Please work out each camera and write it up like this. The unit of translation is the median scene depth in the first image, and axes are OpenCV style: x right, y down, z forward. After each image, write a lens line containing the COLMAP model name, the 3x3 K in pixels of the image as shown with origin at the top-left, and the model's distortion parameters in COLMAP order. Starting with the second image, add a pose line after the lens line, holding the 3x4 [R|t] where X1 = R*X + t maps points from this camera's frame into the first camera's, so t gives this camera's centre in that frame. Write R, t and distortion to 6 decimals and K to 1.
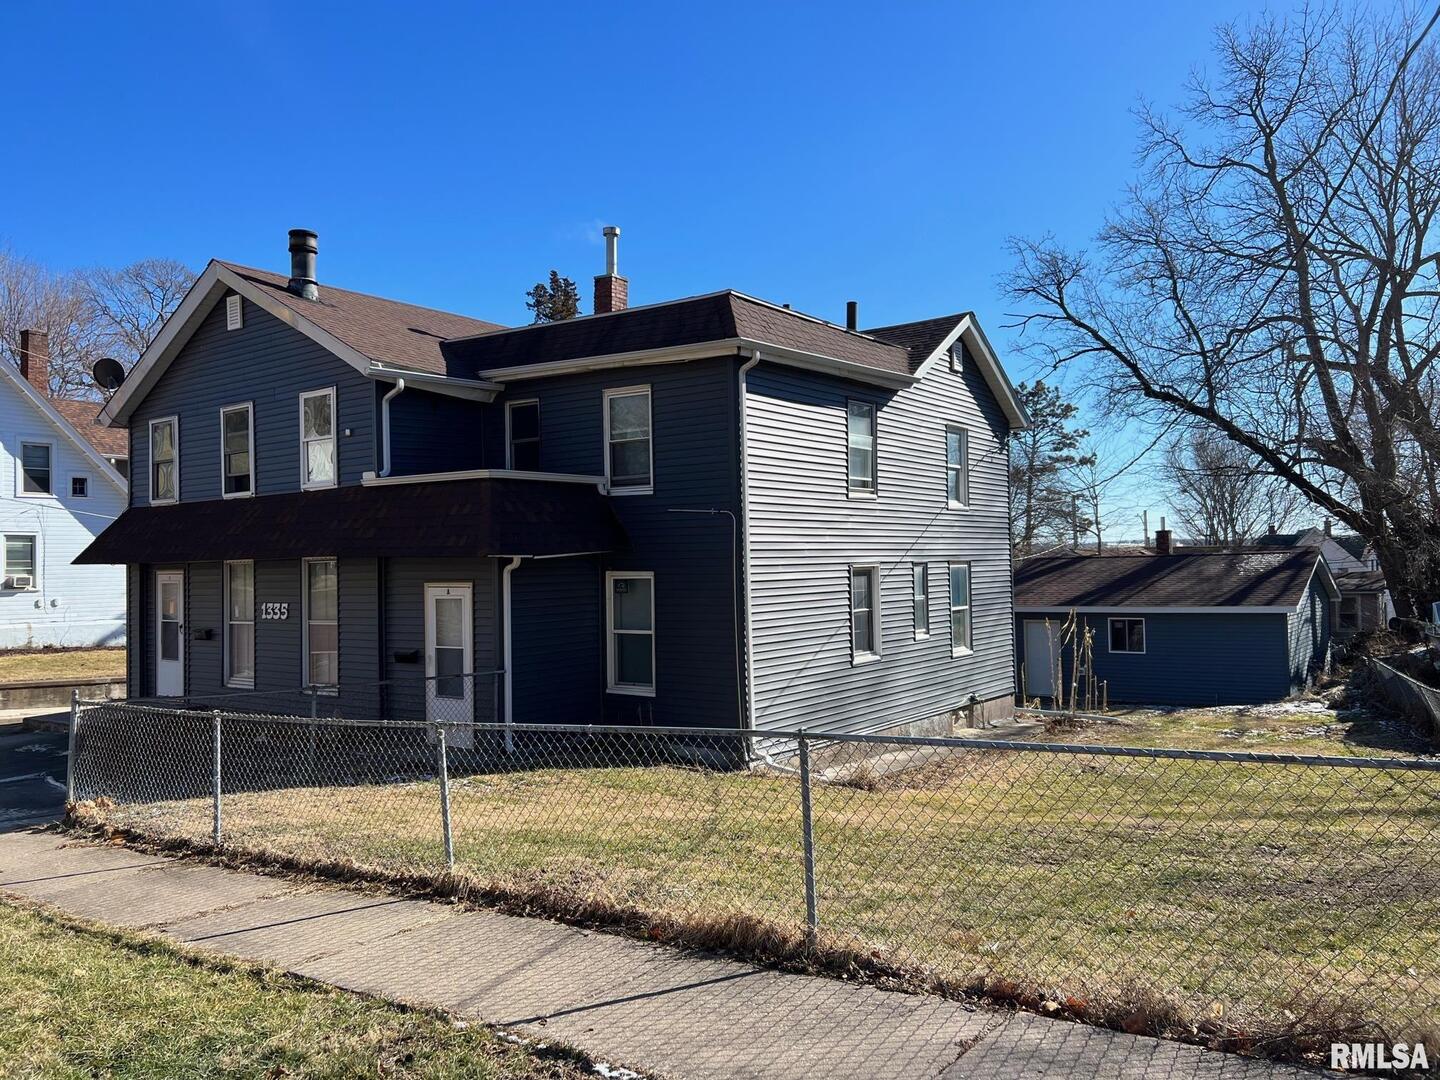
lens RADIAL K [[1086.7, 0, 720.0], [0, 1086.7, 540.0], [0, 0, 1]] dist [0.084452, -0.000633]
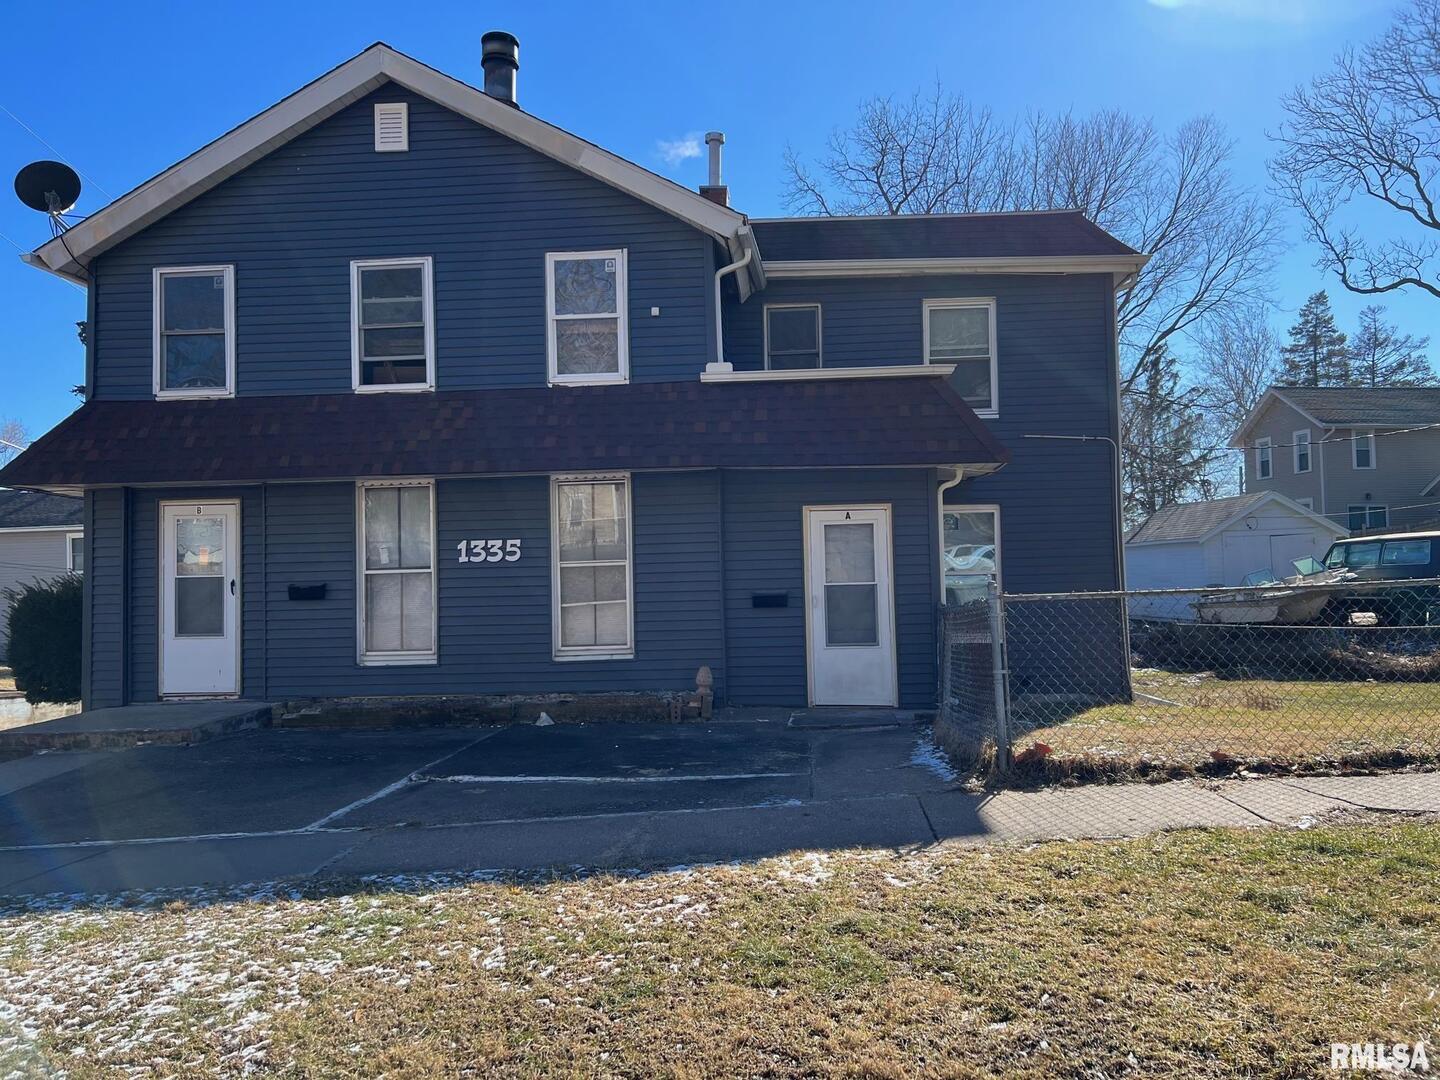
lens RADIAL K [[1086.7, 0, 720.0], [0, 1086.7, 540.0], [0, 0, 1]] dist [0.084452, -0.000633]
pose [[0.841533, 0.022081, 0.539755, -0.661007], [-0.004134, 0.999398, -0.034439, 0.081221], [-0.540191, 0.026750, 0.841117, 0.320635]]
